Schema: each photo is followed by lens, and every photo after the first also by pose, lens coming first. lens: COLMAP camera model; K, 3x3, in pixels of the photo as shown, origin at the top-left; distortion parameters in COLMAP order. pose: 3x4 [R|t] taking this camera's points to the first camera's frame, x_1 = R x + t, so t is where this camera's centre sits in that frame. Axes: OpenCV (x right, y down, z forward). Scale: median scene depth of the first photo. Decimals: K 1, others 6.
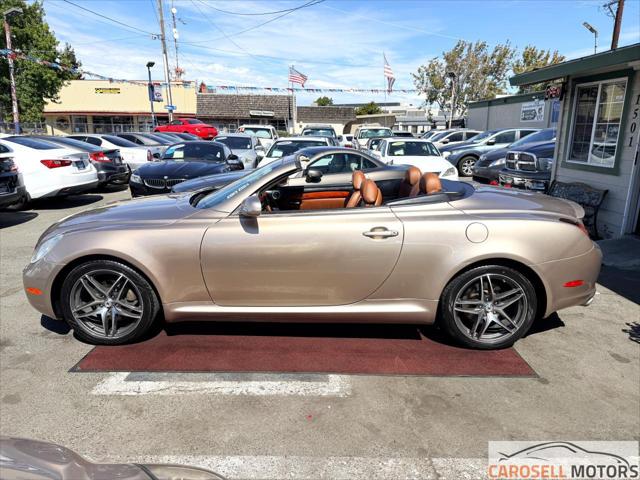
lens RADIAL K [[453.1, 0, 322.7], [0, 453.1, 240.8], [0, 0, 1]] dist [-0.002175, -0.007795]
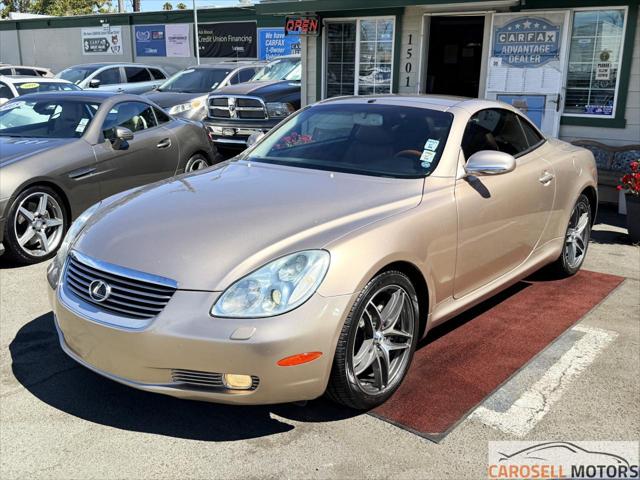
lens RADIAL K [[649.4, 0, 320.0], [0, 649.4, 240.0], [0, 0, 1]] dist [0.043510, -0.011797]
pose [[0.624855, -0.190980, 0.757022, -0.555120], [0.174562, 0.979249, 0.102958, -0.051323], [-0.760976, 0.067813, 0.645226, 0.209762]]
